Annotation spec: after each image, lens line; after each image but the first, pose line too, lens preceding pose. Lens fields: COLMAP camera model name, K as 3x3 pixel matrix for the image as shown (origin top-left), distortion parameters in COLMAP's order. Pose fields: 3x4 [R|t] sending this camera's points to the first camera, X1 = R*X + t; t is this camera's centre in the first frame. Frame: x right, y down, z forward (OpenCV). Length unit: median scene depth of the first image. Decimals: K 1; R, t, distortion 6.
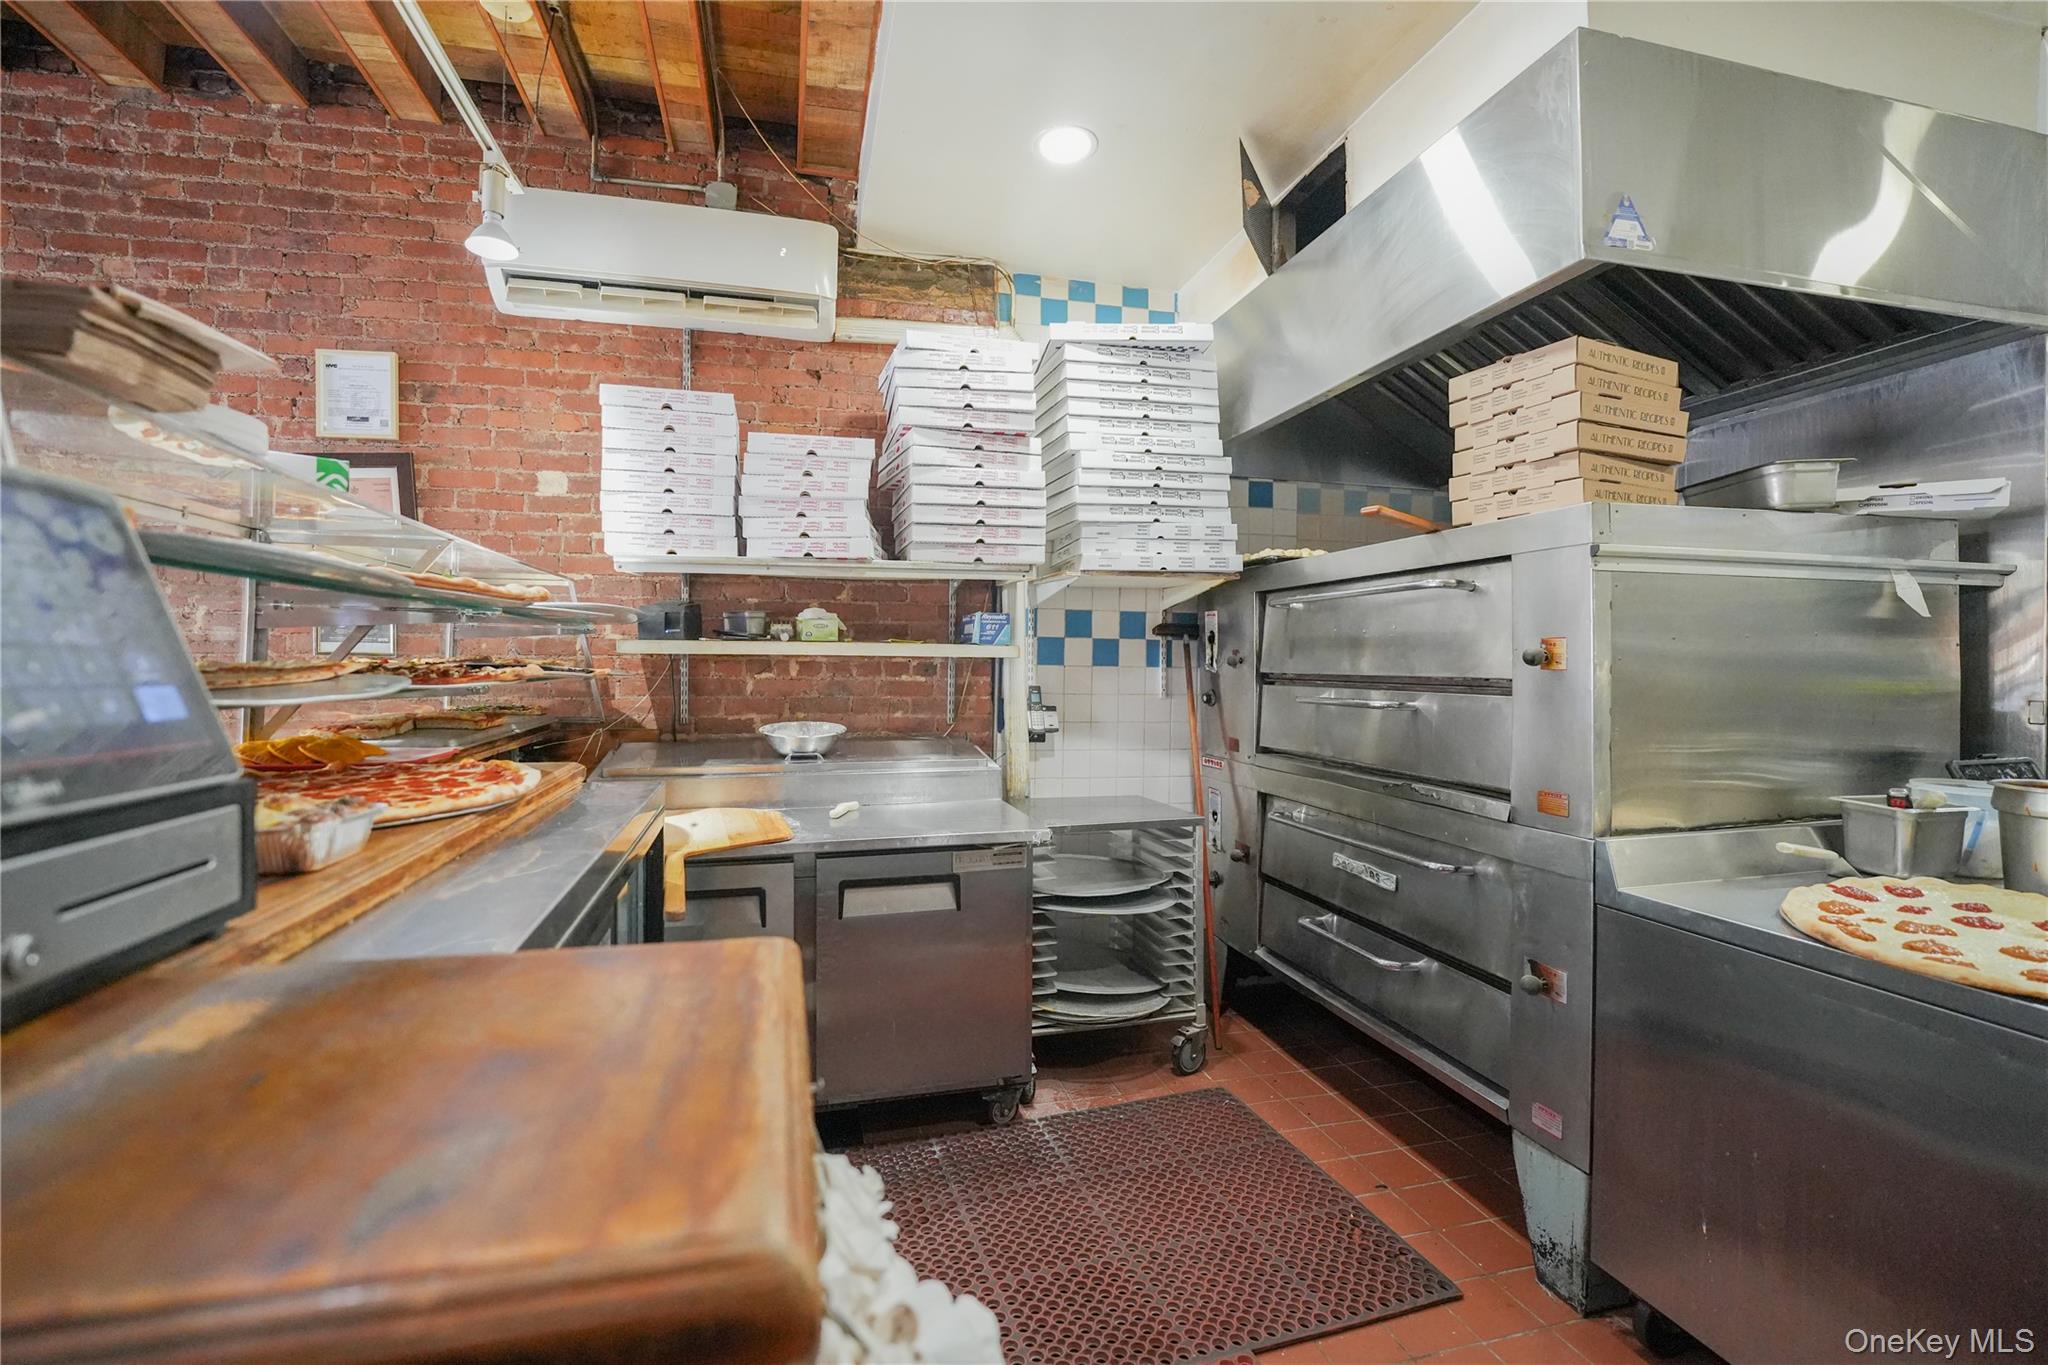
lens RADIAL K [[874.3, 0, 941.8], [0, 874.3, 647.2], [0, 0, 1]] dist [-0.023732, 0.001233]
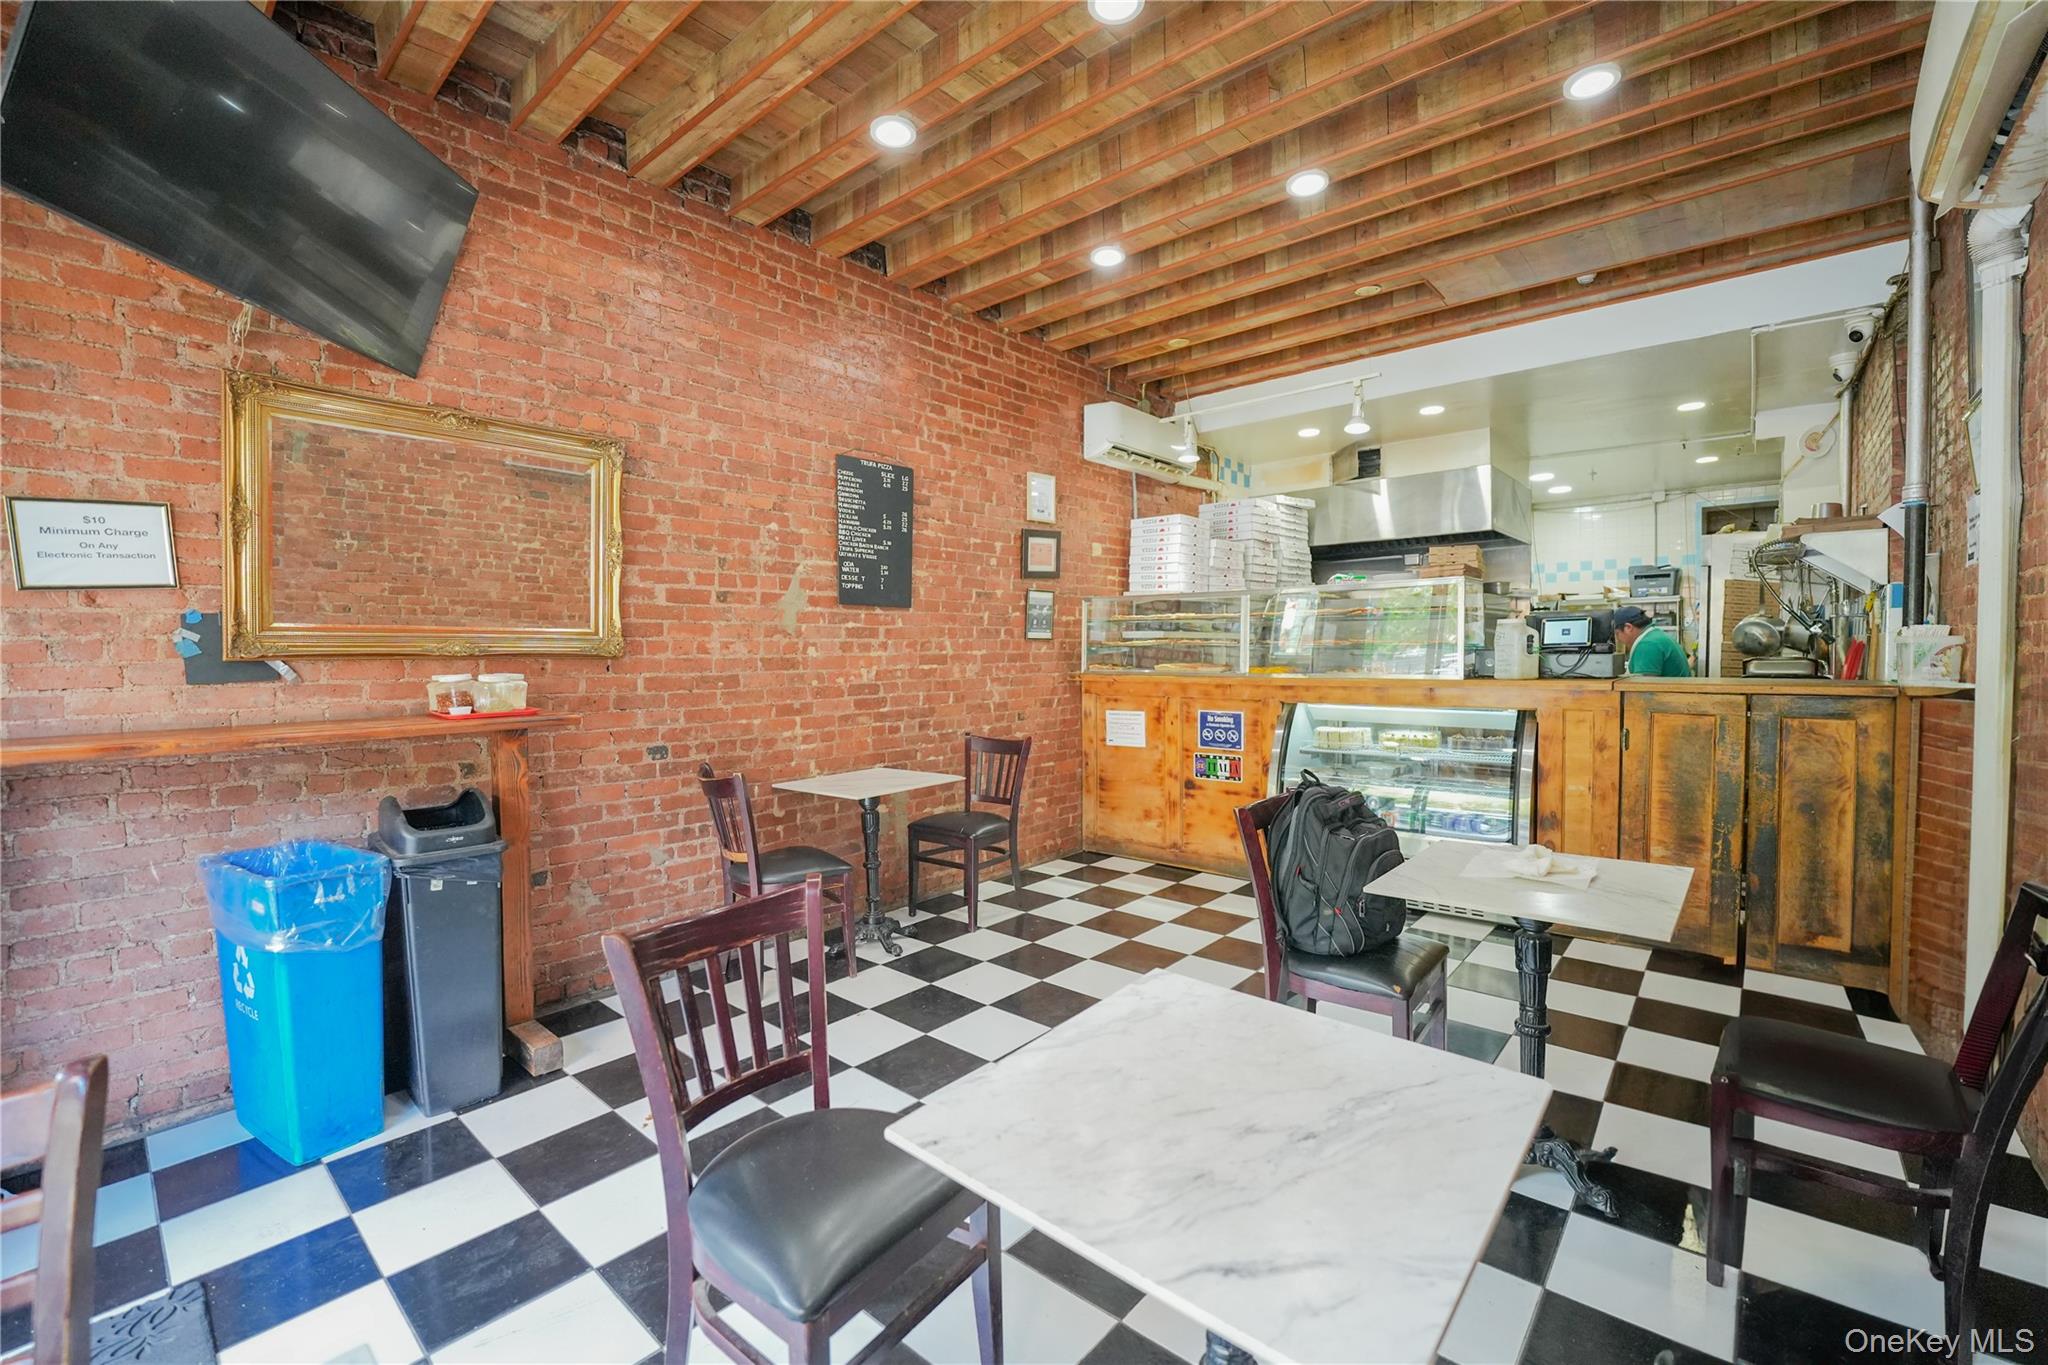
lens RADIAL K [[874.3, 0, 994.9], [0, 874.3, 659.6], [0, 0, 1]] dist [-0.023732, 0.001233]
pose [[0.814003, -0.016695, 0.580621, -1.914131], [0.005631, 0.999767, 0.020853, 0.015684], [-0.580834, -0.013704, 0.813907, -0.485250]]
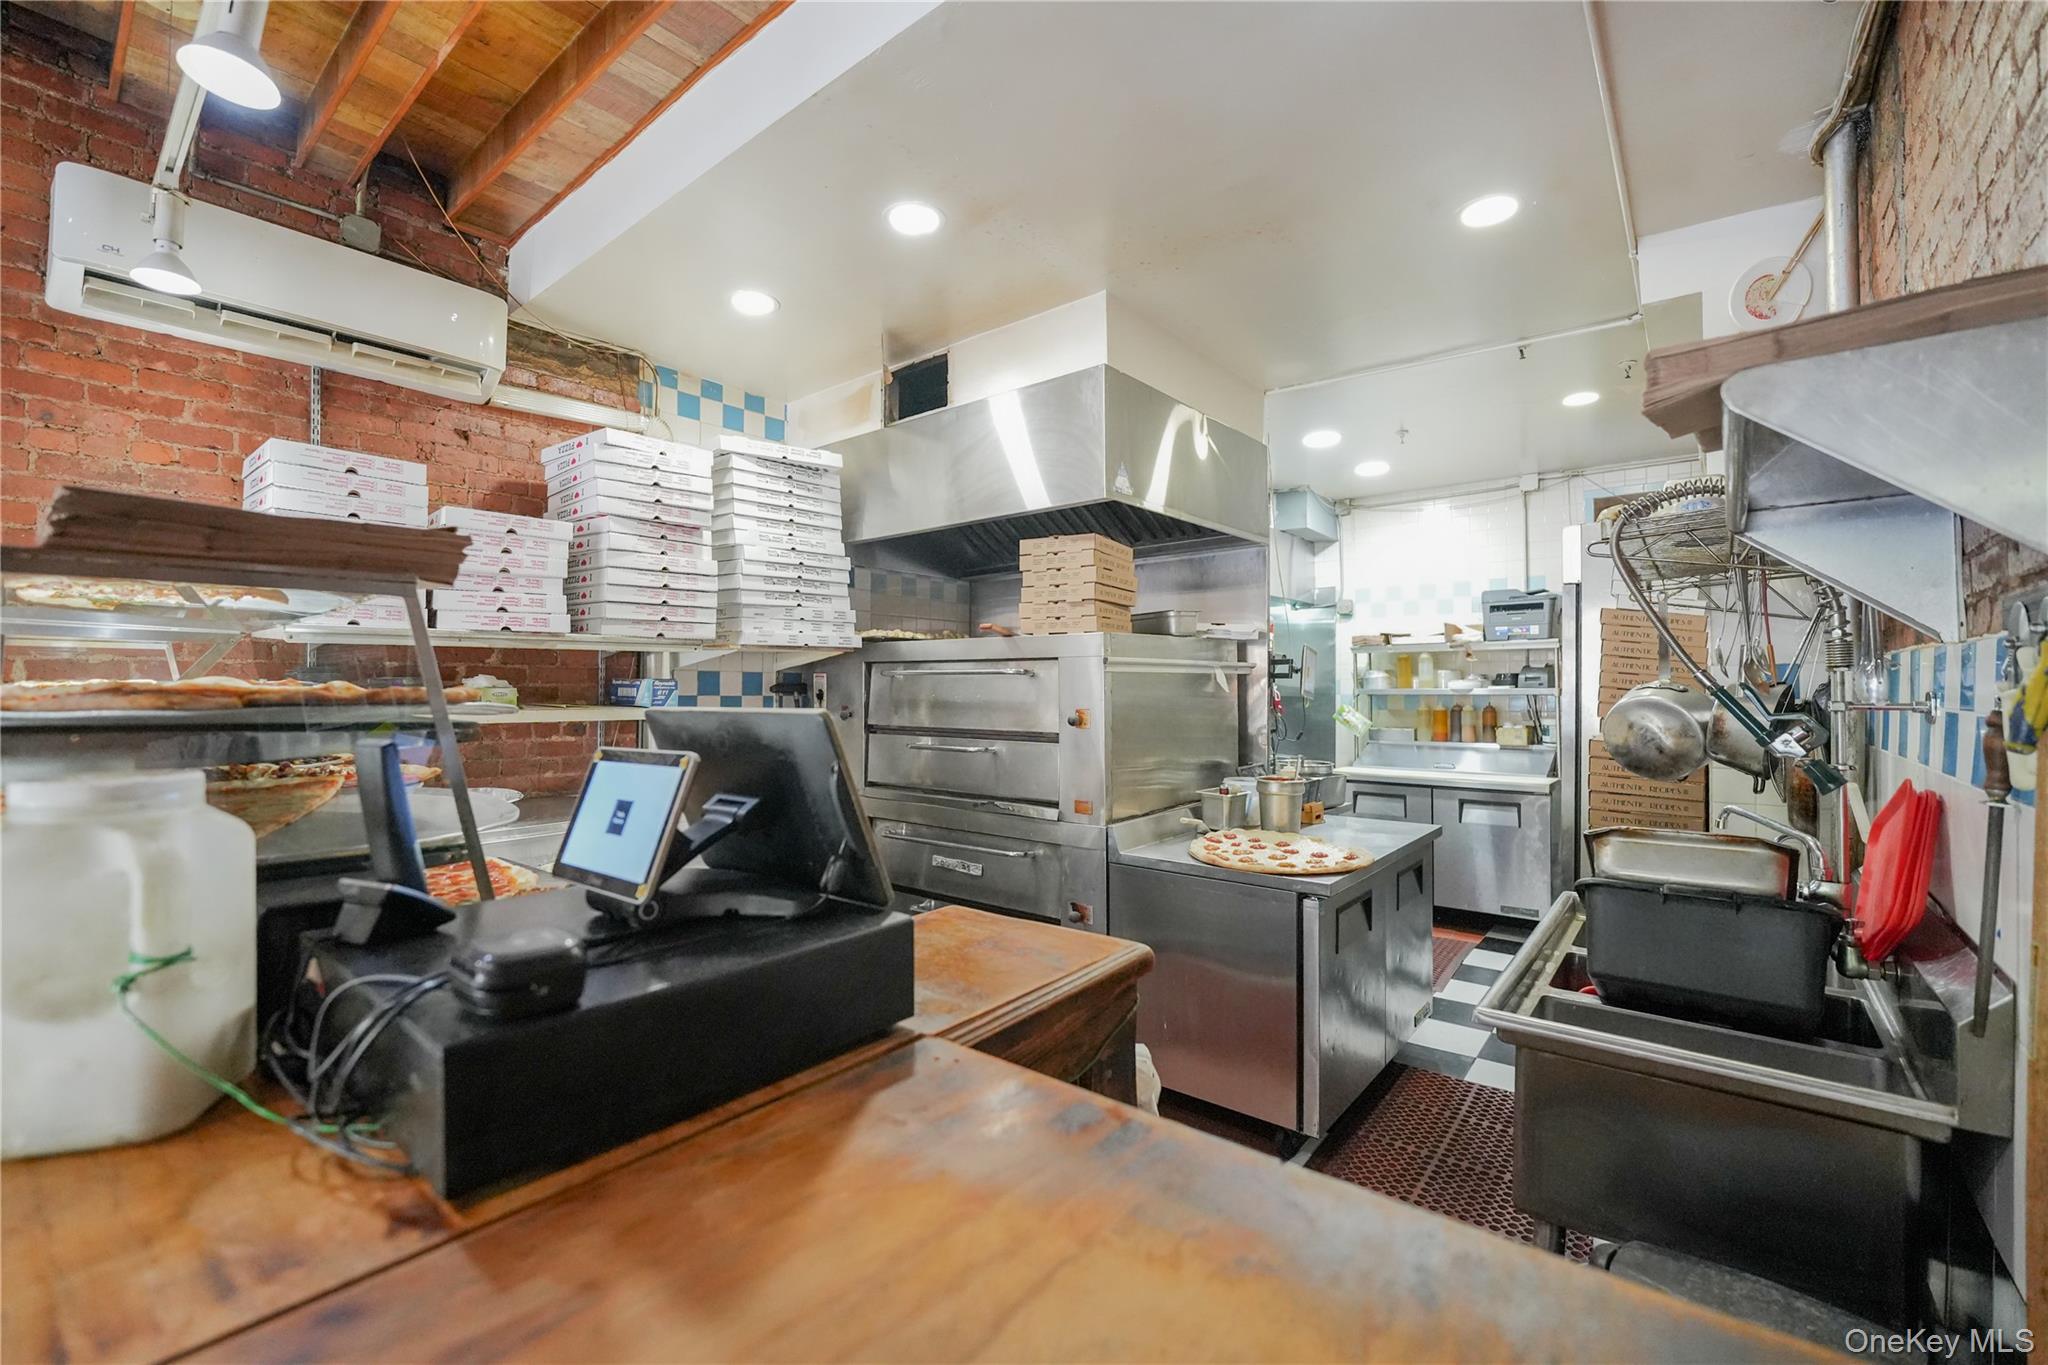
lens RADIAL K [[874.3, 0, 1001.4], [0, 874.3, 655.4], [0, 0, 1]] dist [-0.023732, 0.001233]
pose [[0.793316, 0.016047, 0.608599, -0.296847], [-0.003078, 0.999746, -0.022348, -0.049818], [-0.608803, 0.015856, 0.793163, -0.169066]]
